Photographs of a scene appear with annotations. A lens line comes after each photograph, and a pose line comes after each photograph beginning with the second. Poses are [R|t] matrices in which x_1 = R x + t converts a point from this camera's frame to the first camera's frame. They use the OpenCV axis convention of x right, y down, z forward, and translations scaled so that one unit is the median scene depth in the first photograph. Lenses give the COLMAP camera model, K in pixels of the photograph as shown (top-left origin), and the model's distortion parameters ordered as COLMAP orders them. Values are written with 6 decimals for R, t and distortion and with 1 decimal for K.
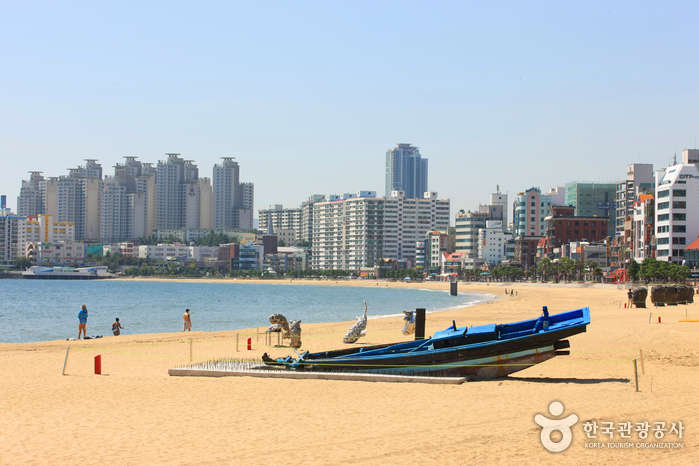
lens RADIAL K [[1744.5, 0, 349.5], [0, 1744.5, 233.0], [0, 0, 1]] dist [-0.013622, -0.097489]
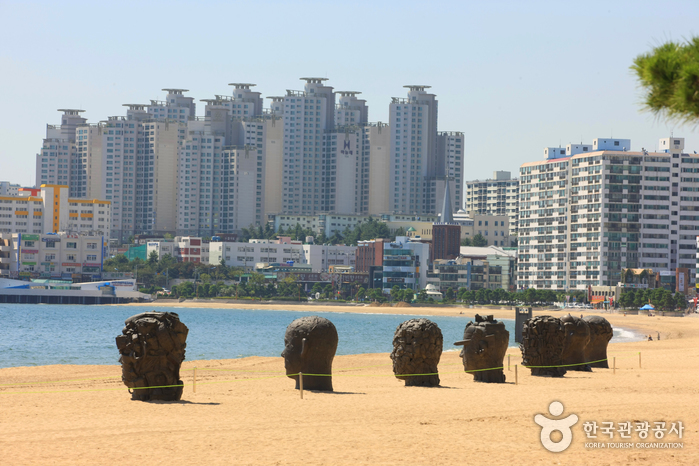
lens RADIAL K [[2968.2, 0, 349.5], [0, 2968.2, 233.0], [0, 0, 1]] dist [0.919958, -0.287337]
pose [[0.991684, 0.007669, -0.128470, 0.044462], [-0.007588, 0.999971, 0.001120, 0.003327], [0.128475, -0.000136, 0.991713, 0.102231]]
